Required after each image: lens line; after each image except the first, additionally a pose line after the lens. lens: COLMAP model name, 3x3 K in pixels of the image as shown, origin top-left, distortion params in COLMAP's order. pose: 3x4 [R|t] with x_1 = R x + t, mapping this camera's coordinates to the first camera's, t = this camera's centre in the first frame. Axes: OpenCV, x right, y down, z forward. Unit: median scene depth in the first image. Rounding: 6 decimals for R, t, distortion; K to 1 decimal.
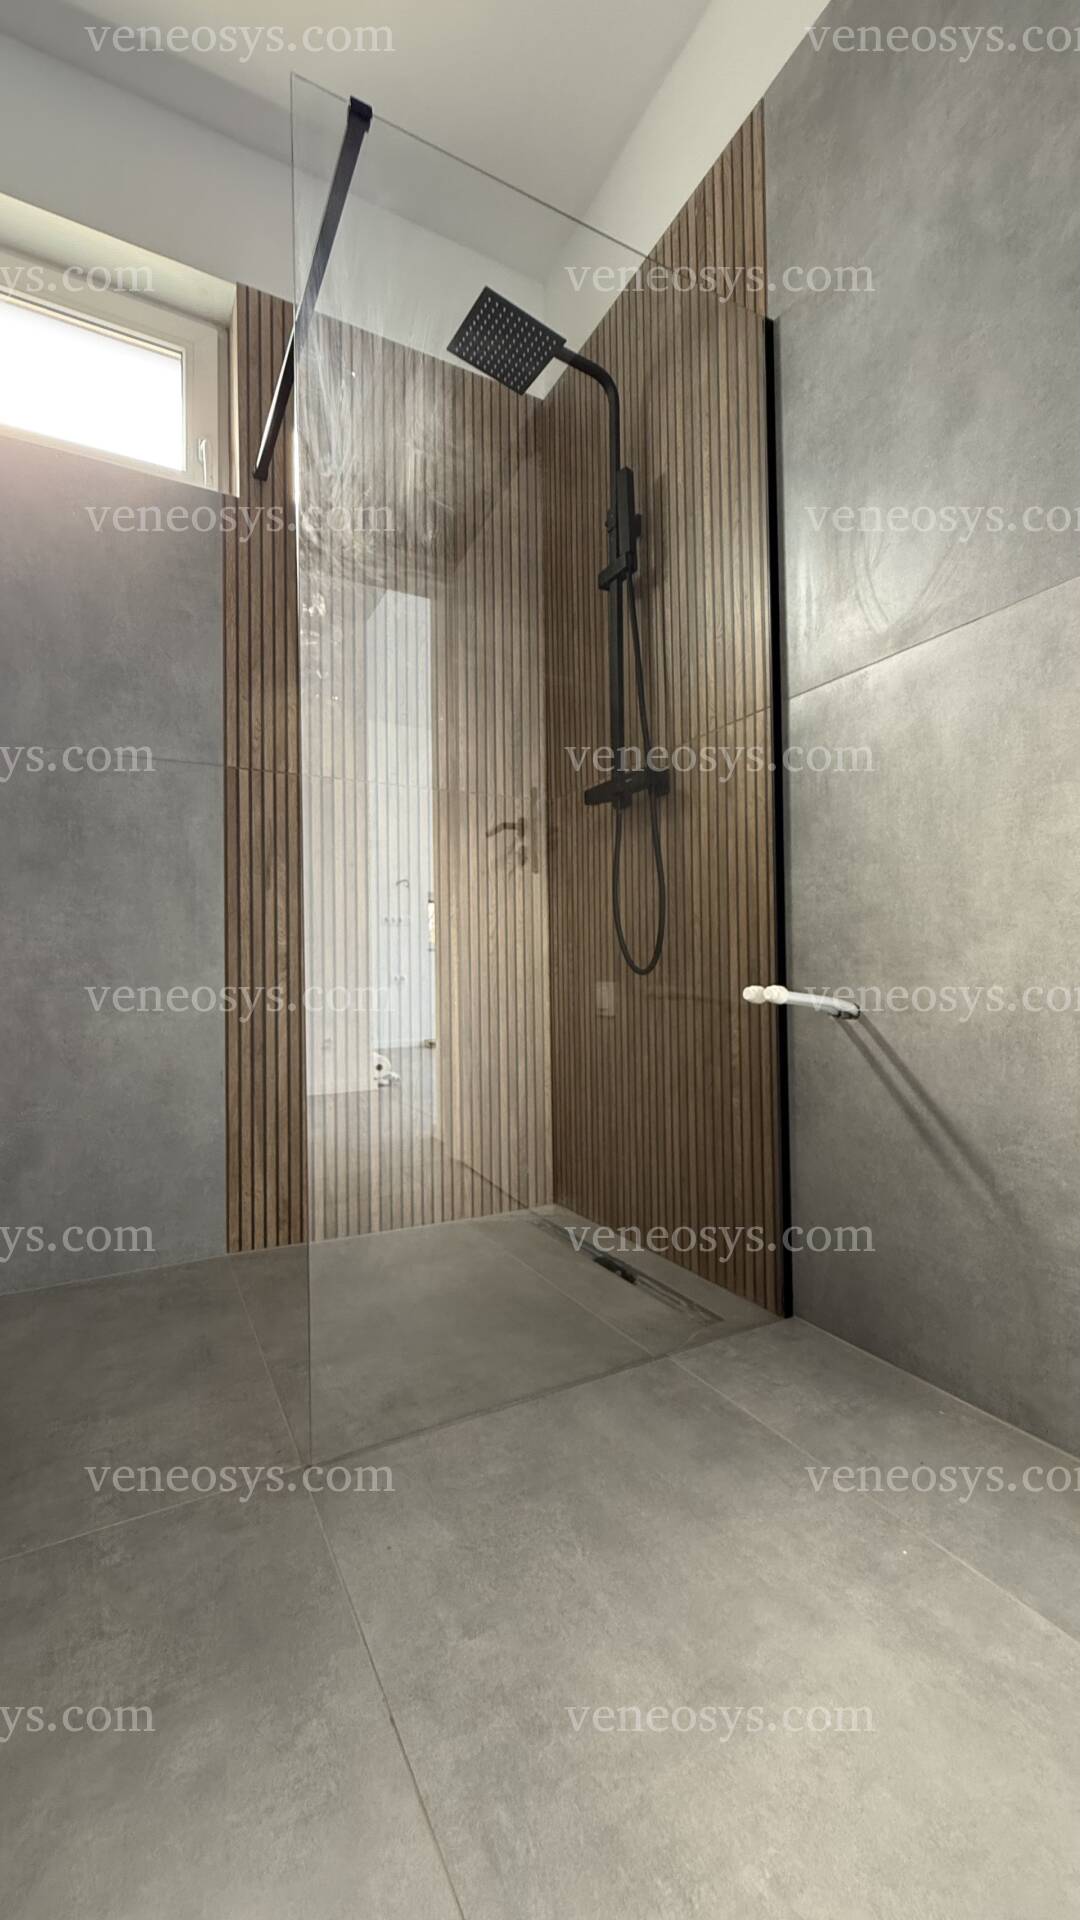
lens RADIAL K [[769.2, 0, 540.0], [0, 769.2, 960.0], [0, 0, 1]] dist [0.000231, -0.000133]
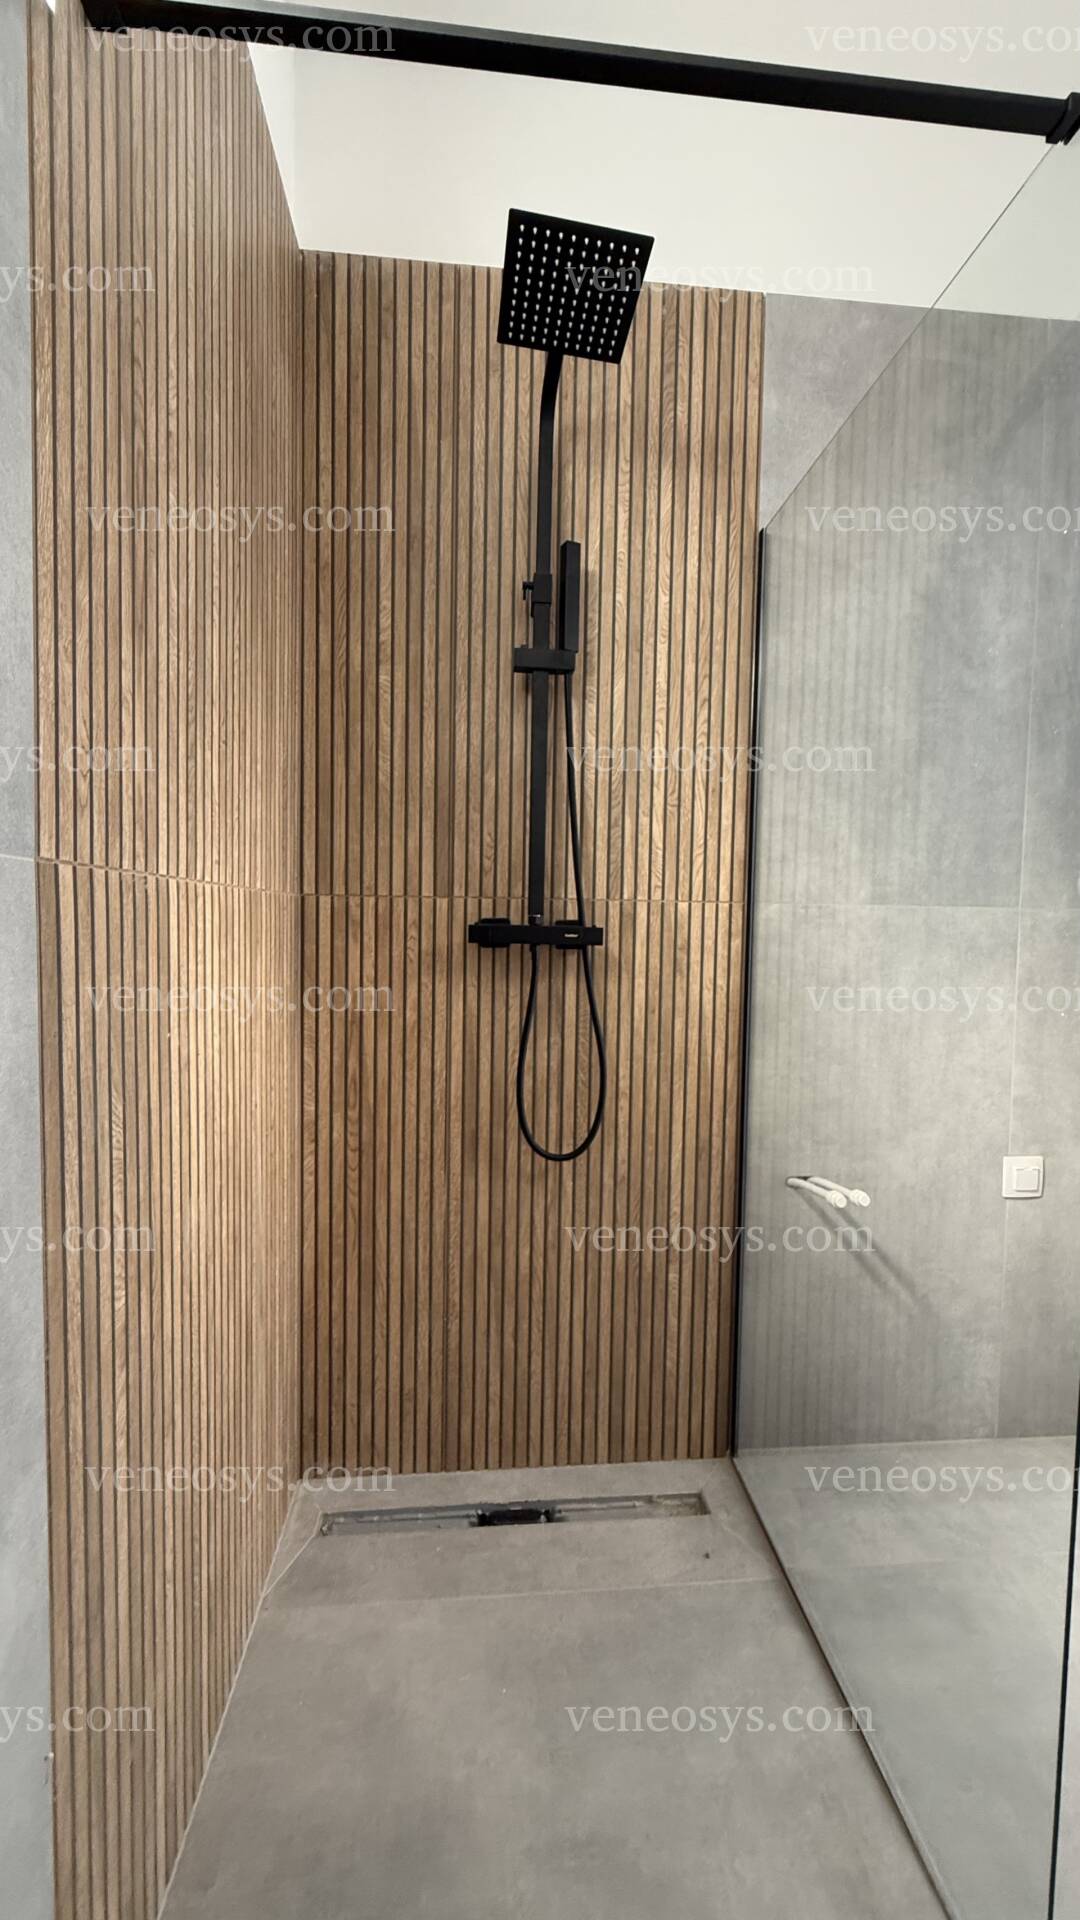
lens RADIAL K [[769.2, 0, 540.0], [0, 769.2, 960.0], [0, 0, 1]] dist [0.000231, -0.000133]
pose [[0.391801, -0.027200, 0.919648, -0.829932], [-0.040559, 0.998081, 0.046799, -0.308572], [-0.919156, -0.055636, 0.389946, 0.890462]]
